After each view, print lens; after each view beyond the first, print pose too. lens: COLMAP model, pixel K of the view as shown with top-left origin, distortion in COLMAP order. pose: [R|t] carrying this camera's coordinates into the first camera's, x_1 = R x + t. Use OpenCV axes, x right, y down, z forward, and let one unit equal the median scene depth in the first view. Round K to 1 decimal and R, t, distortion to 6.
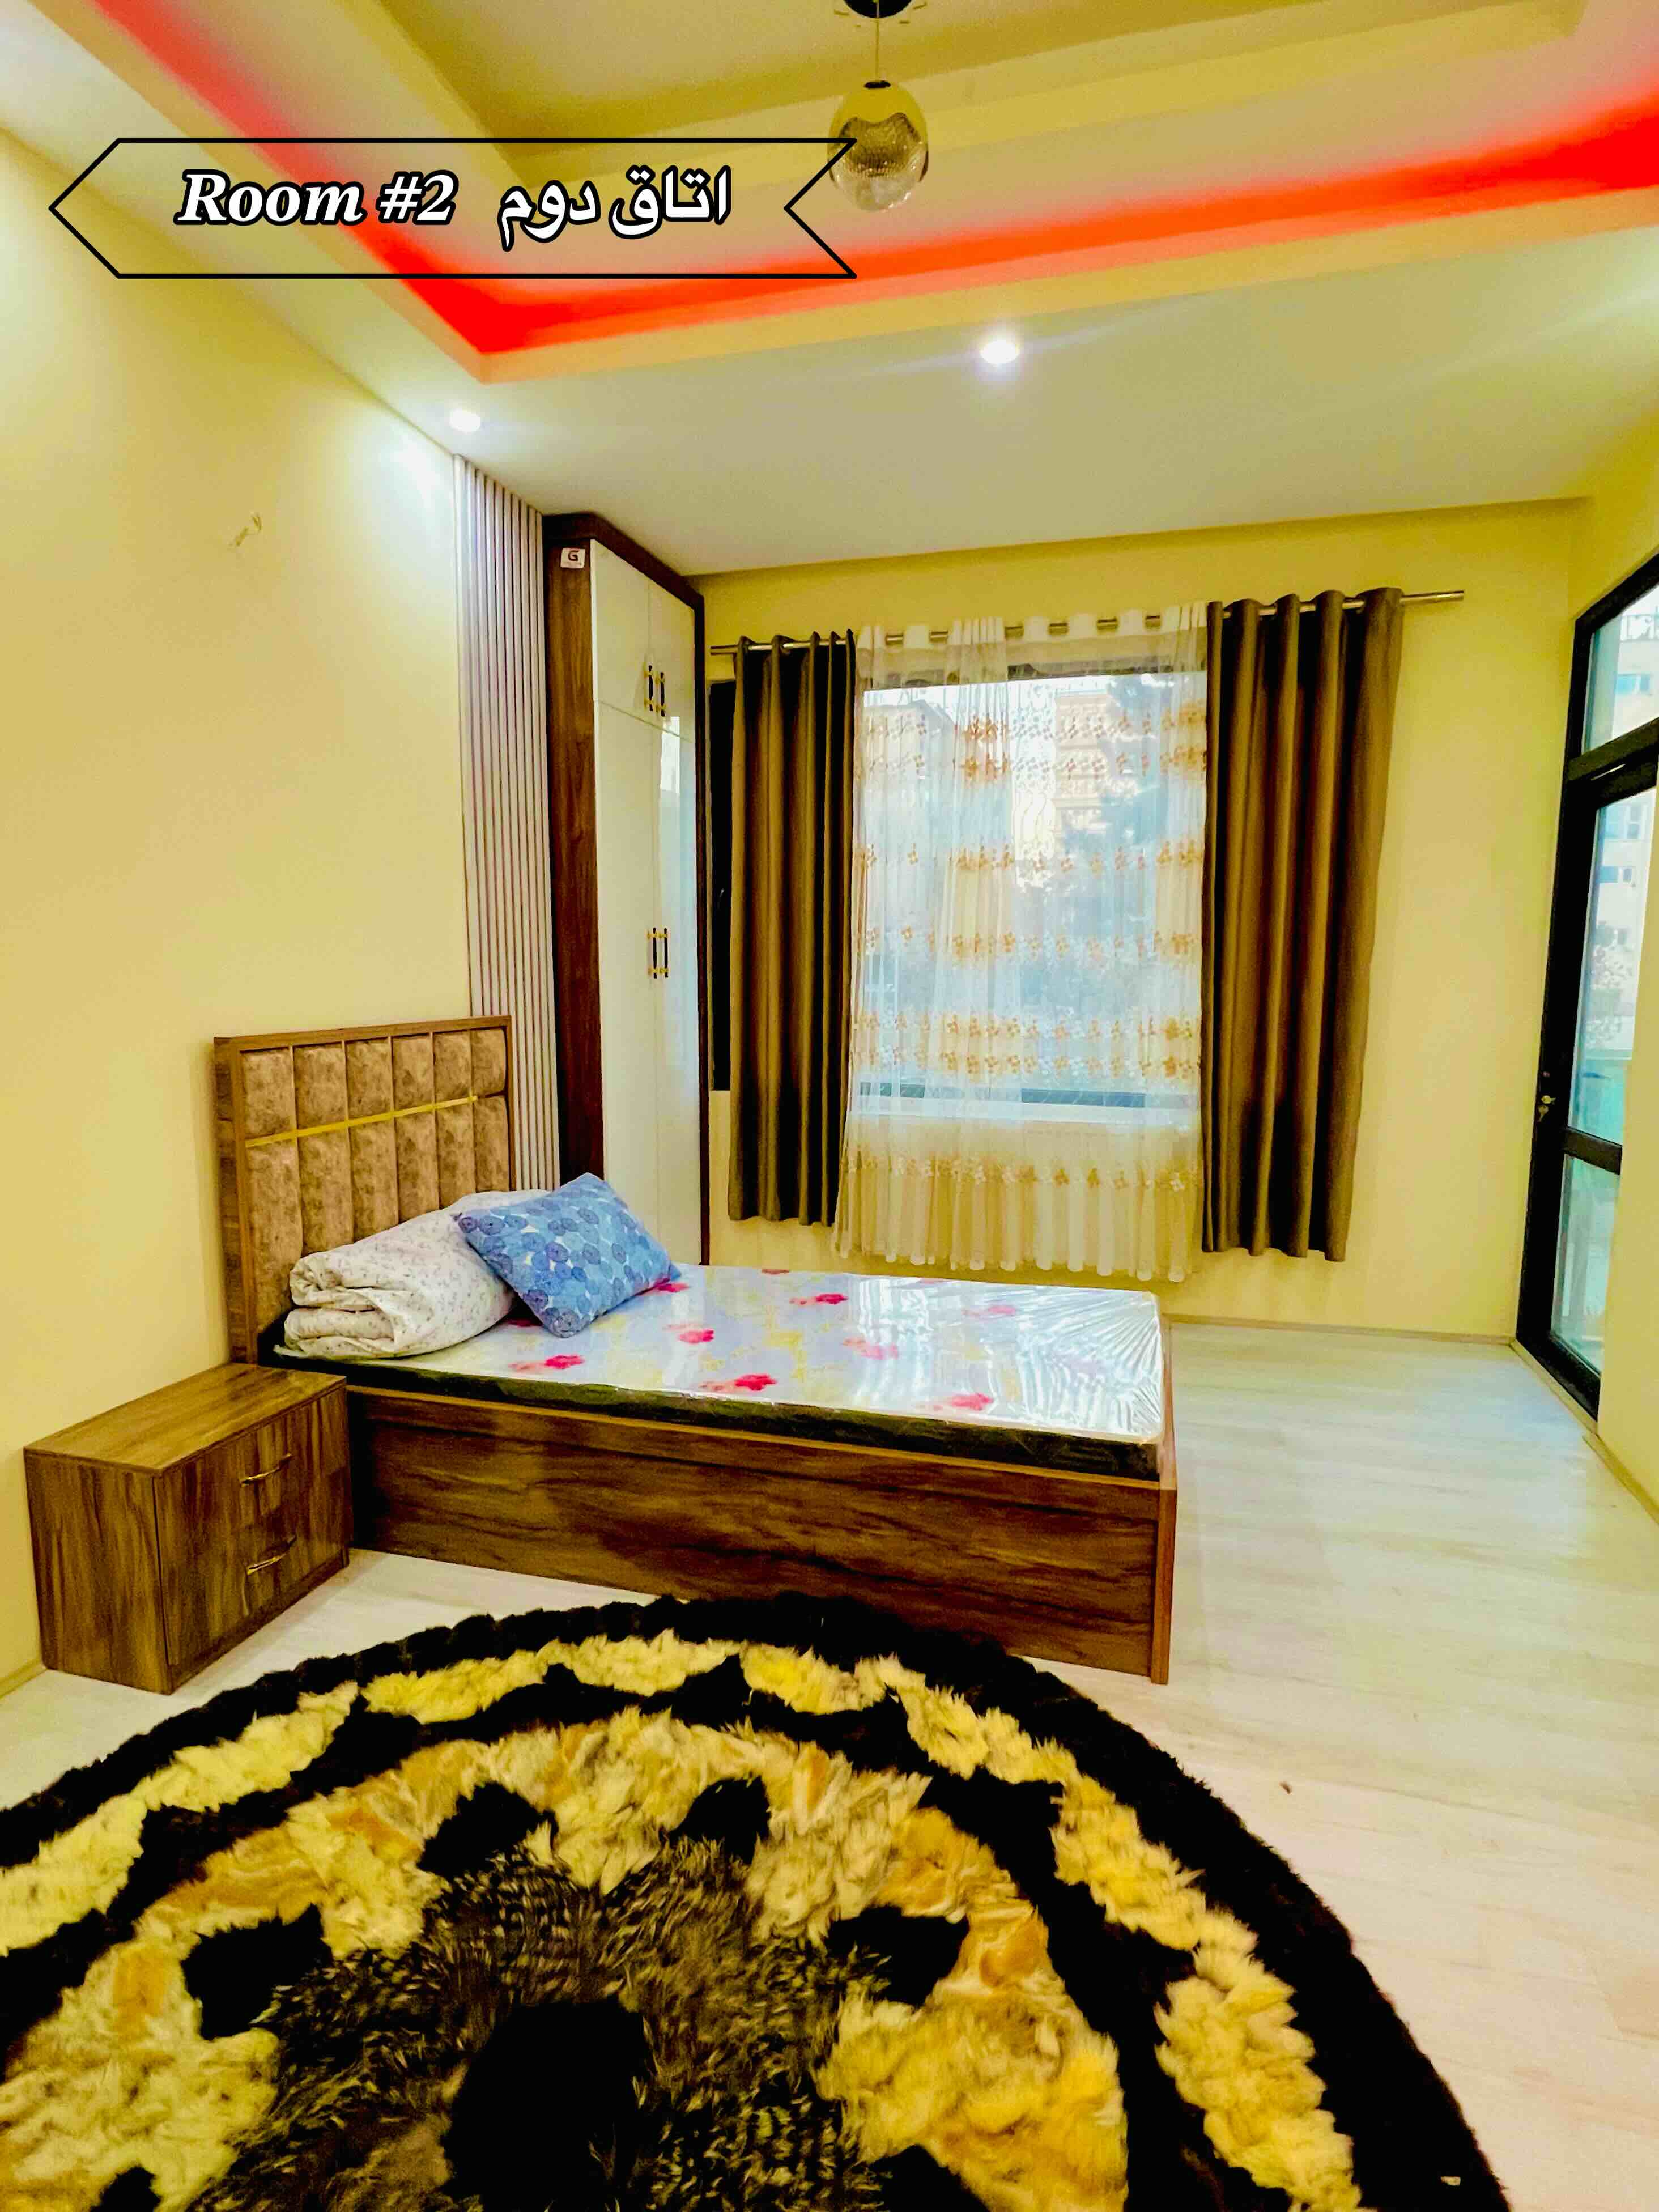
lens RADIAL K [[1120.6, 0, 833.9], [0, 1120.6, 1103.3], [0, 0, 1]] dist [-0.000095, -0.000023]
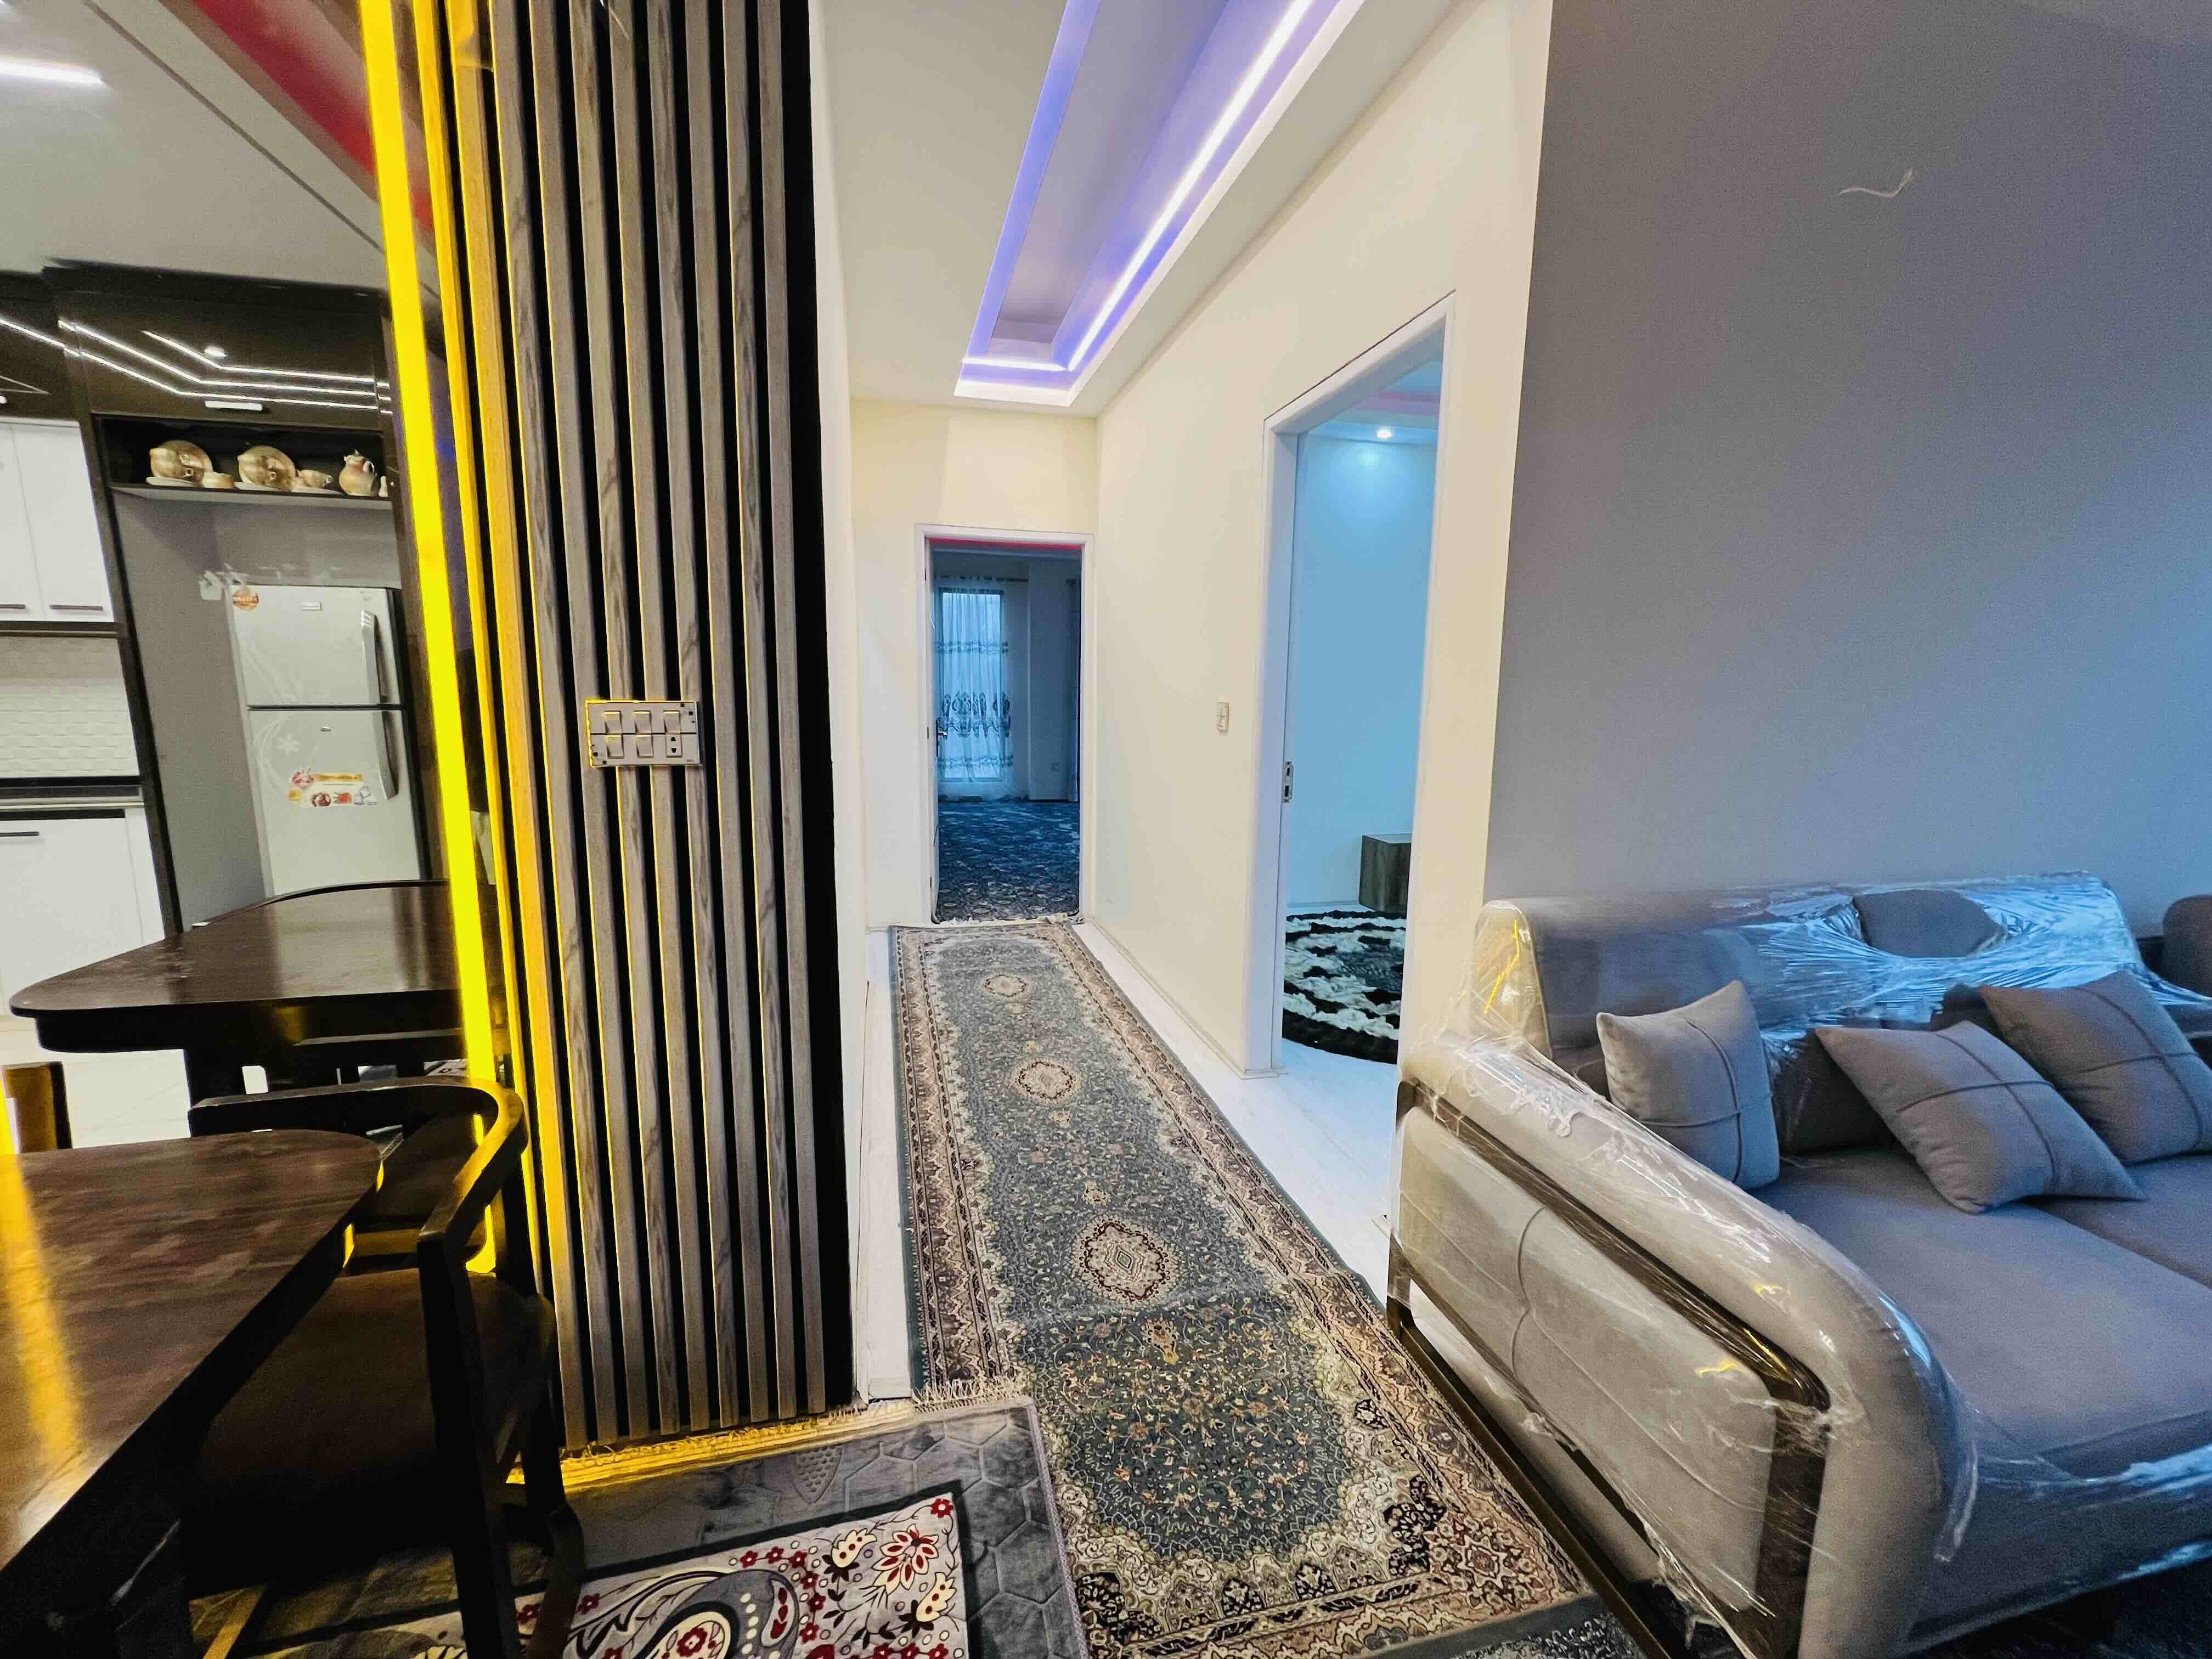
lens RADIAL K [[895.9, 0, 1102.8], [0, 895.9, 822.6], [0, 0, 1]] dist [-0.002389, -0.000166]
pose [[0.495507, 0.130721, -0.858711, 1.503268], [-0.112596, 0.989936, 0.085725, 0.165641], [0.861275, 0.054210, 0.505239, -1.298520]]
